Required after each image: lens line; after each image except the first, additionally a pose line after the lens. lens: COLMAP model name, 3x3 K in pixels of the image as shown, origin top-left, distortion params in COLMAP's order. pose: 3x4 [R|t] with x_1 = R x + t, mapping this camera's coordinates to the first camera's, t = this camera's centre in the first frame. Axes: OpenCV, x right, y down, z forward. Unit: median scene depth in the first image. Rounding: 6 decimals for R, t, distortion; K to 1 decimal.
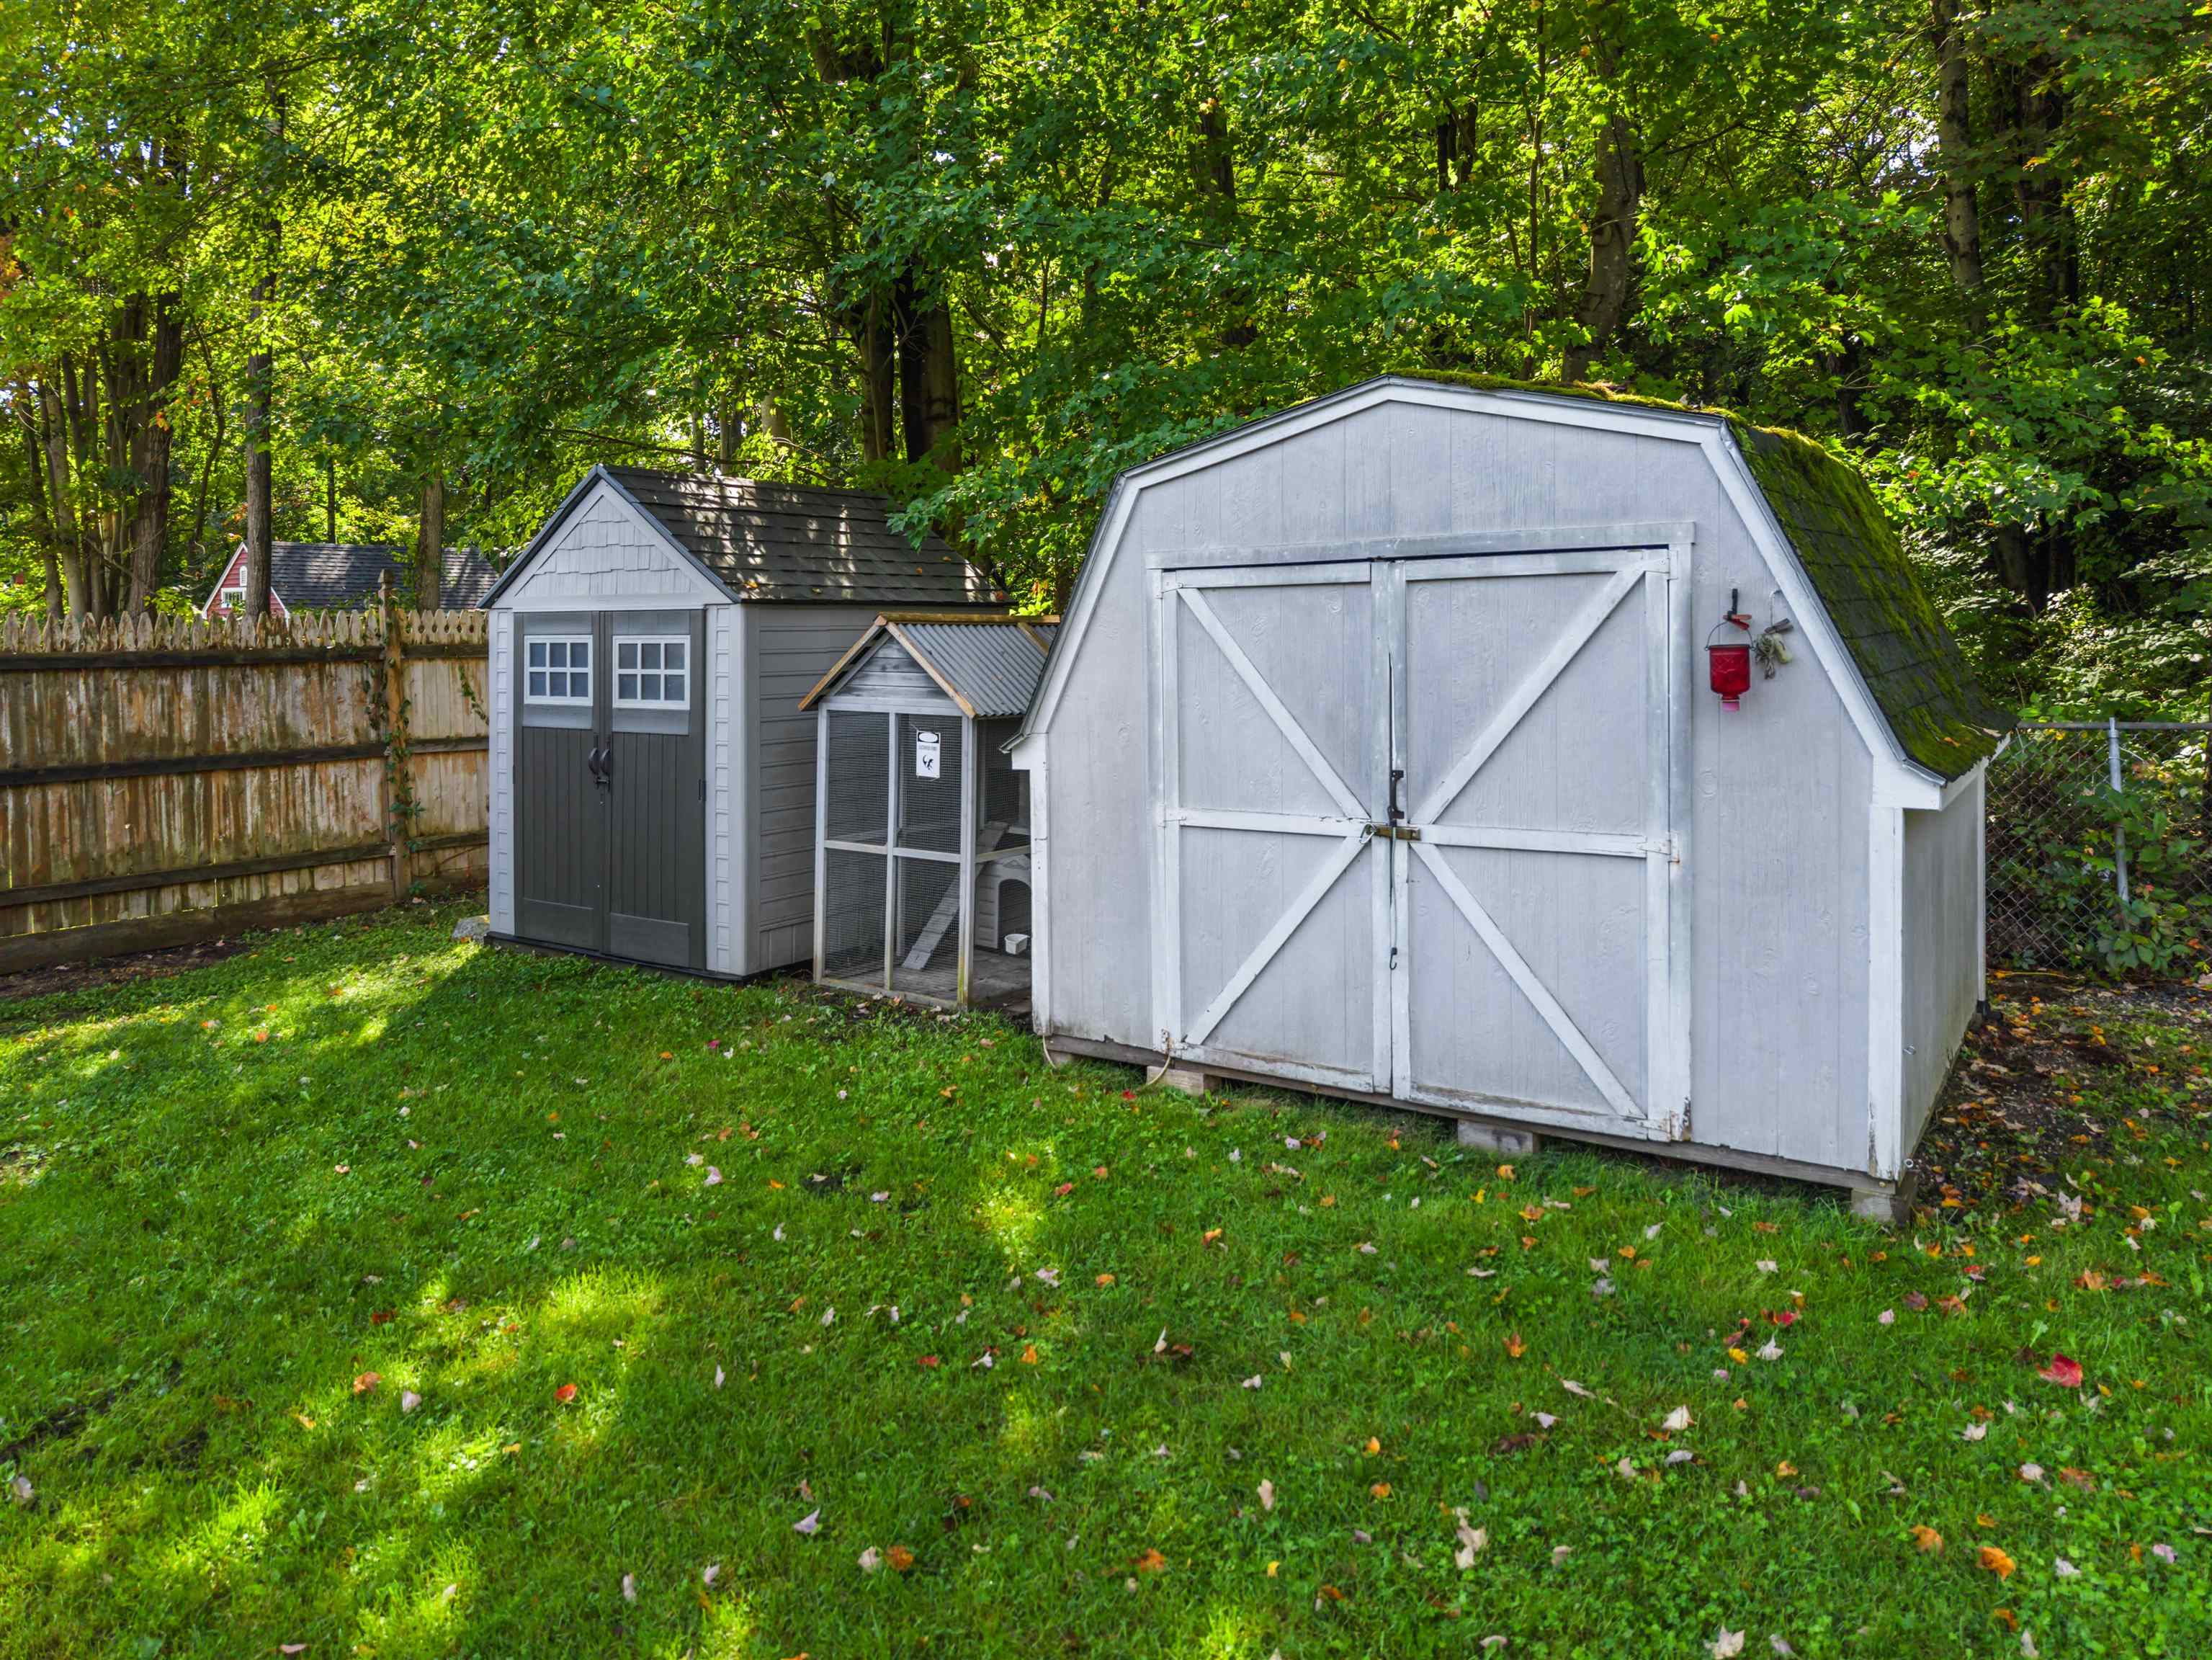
lens RADIAL K [[1585.0, 0, 1107.6], [0, 1585.0, 710.4], [0, 0, 1]] dist [0.040467, 0.000198]
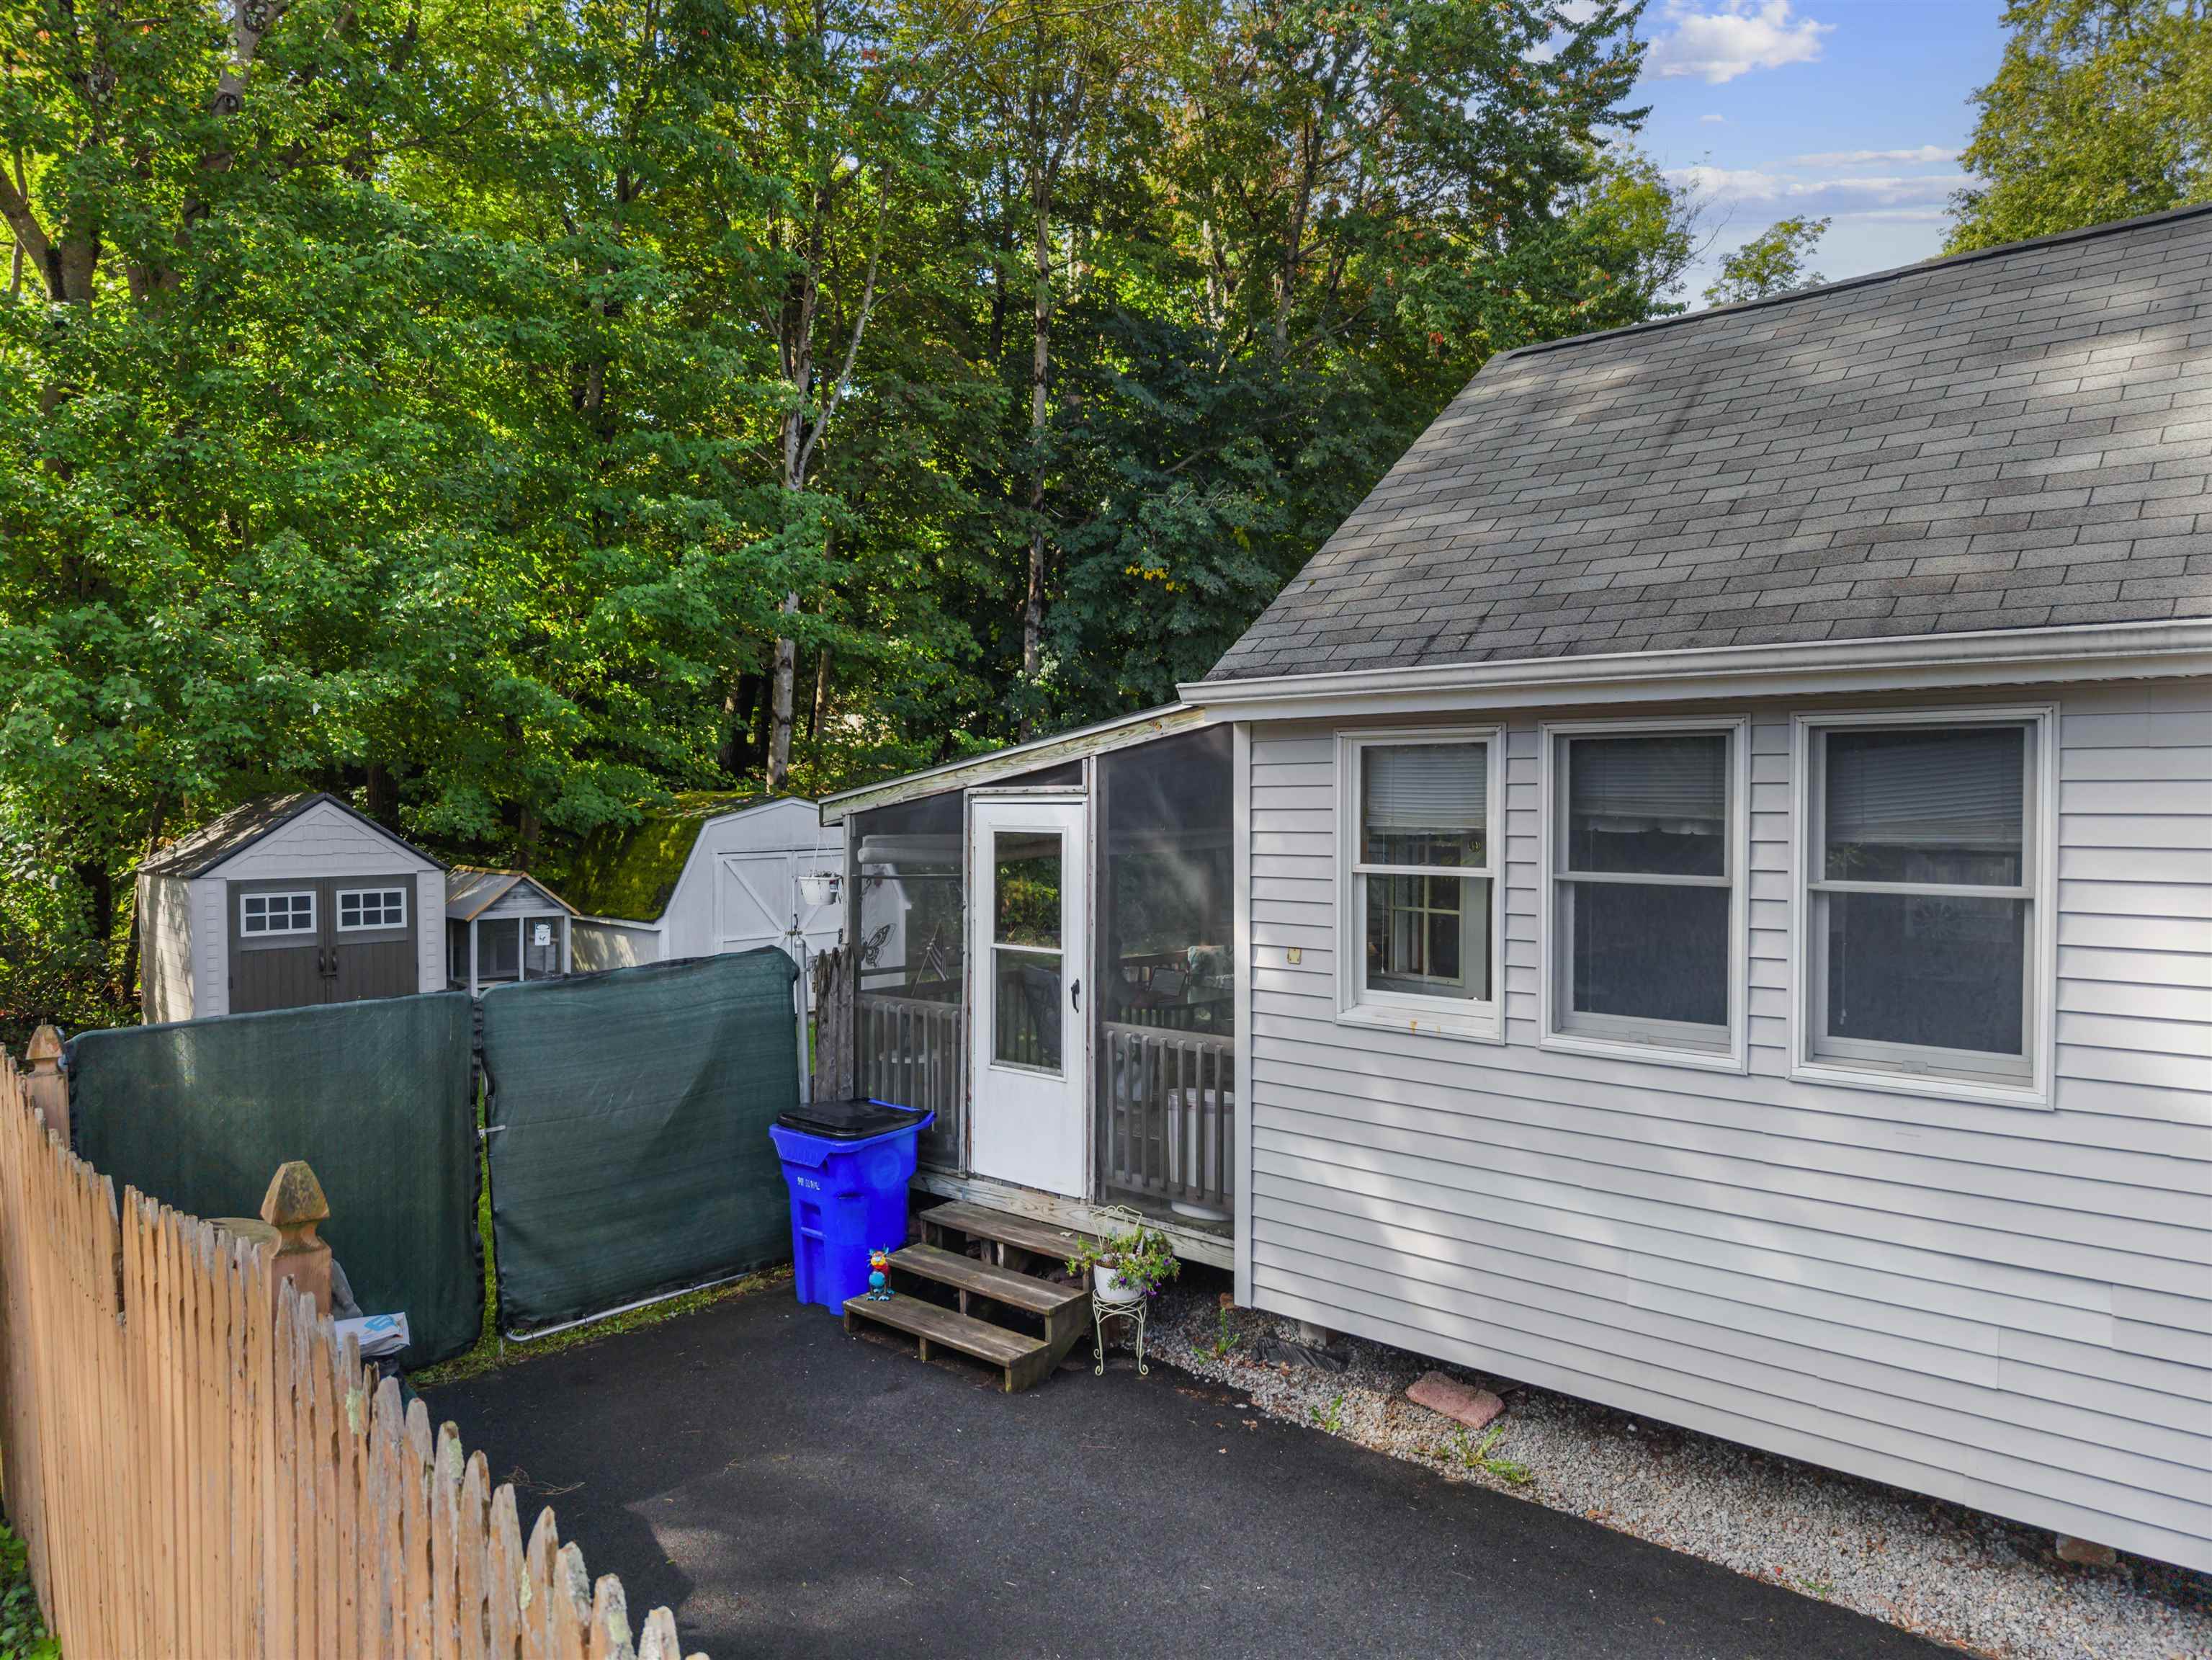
lens RADIAL K [[1525.1, 0, 1106.0], [0, 1525.1, 830.0], [0, 0, 1]] dist [-0.004328, -0.001588]
pose [[0.178750, -0.014099, 0.983794, -1.916143], [0.057501, 0.998338, 0.003860, -0.075502], [-0.982213, 0.055879, 0.179263, -0.147806]]
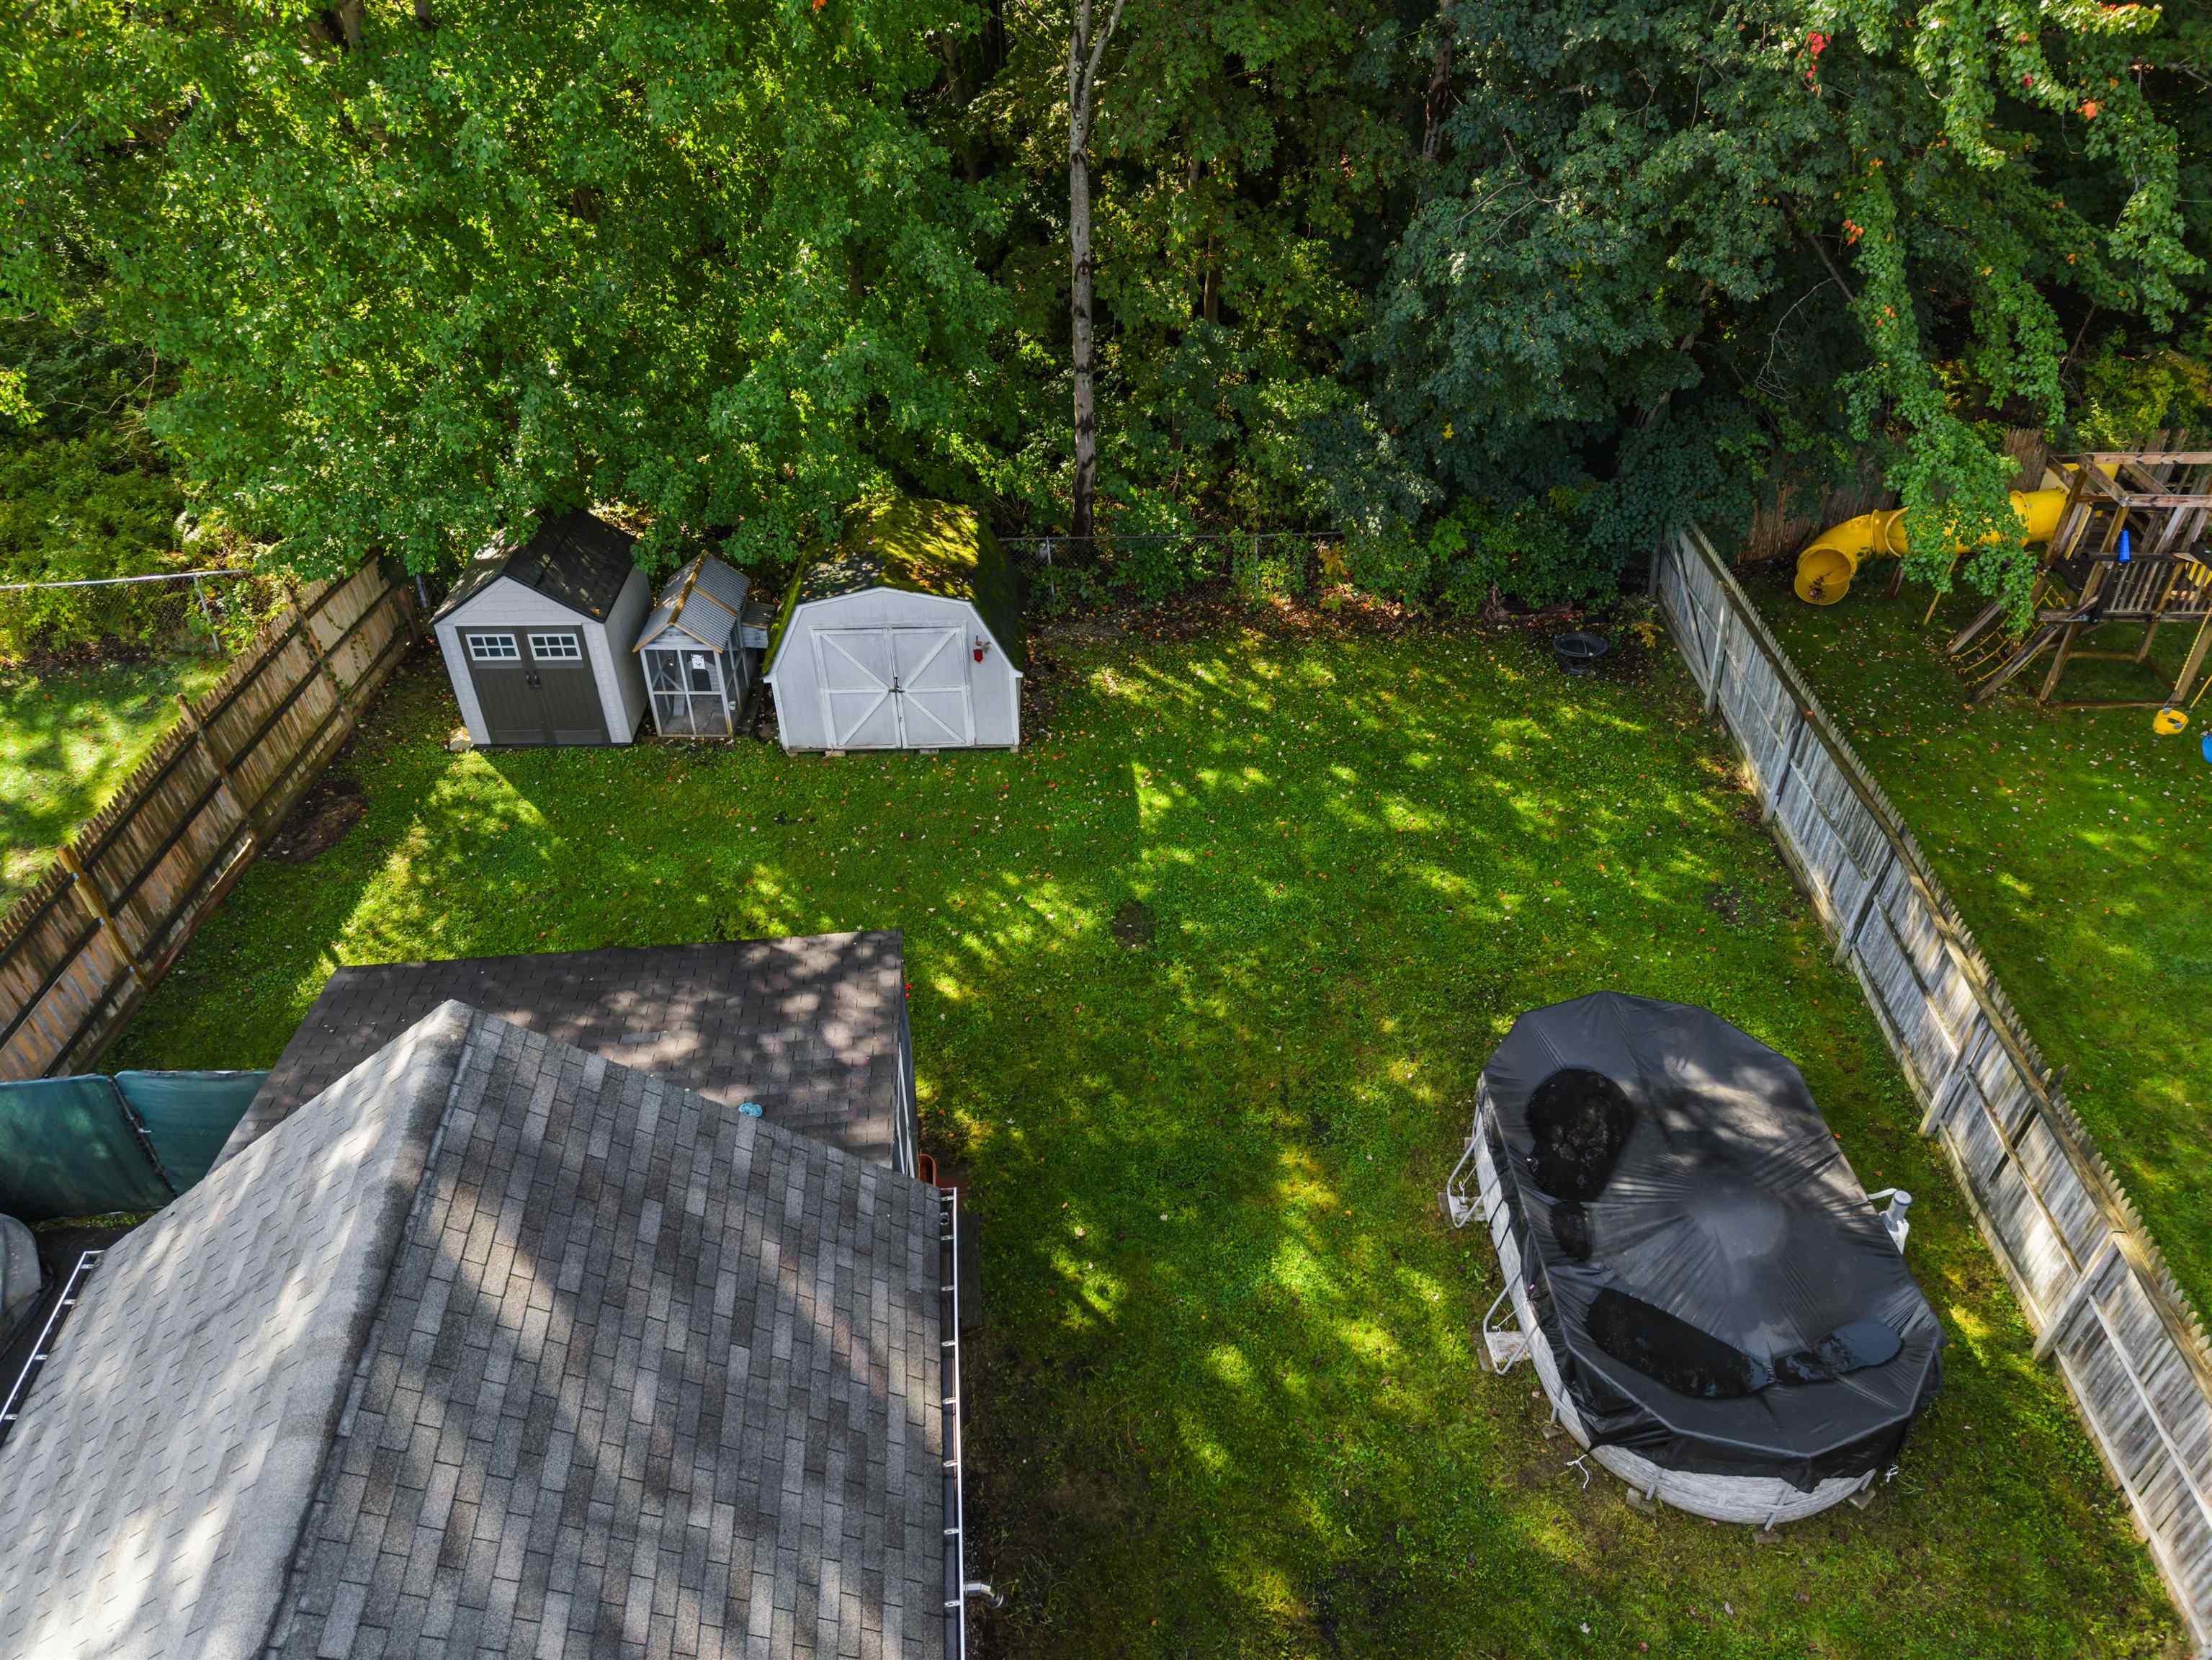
lens RADIAL K [[1525.1, 0, 1106.0], [0, 1525.1, 830.0], [0, 0, 1]] dist [-0.004328, -0.001588]
pose [[0.807111, -0.368111, 0.461590, -0.825731], [0.036402, 0.811368, 0.583401, -1.192638], [-0.589276, -0.454067, 0.668264, -1.276246]]
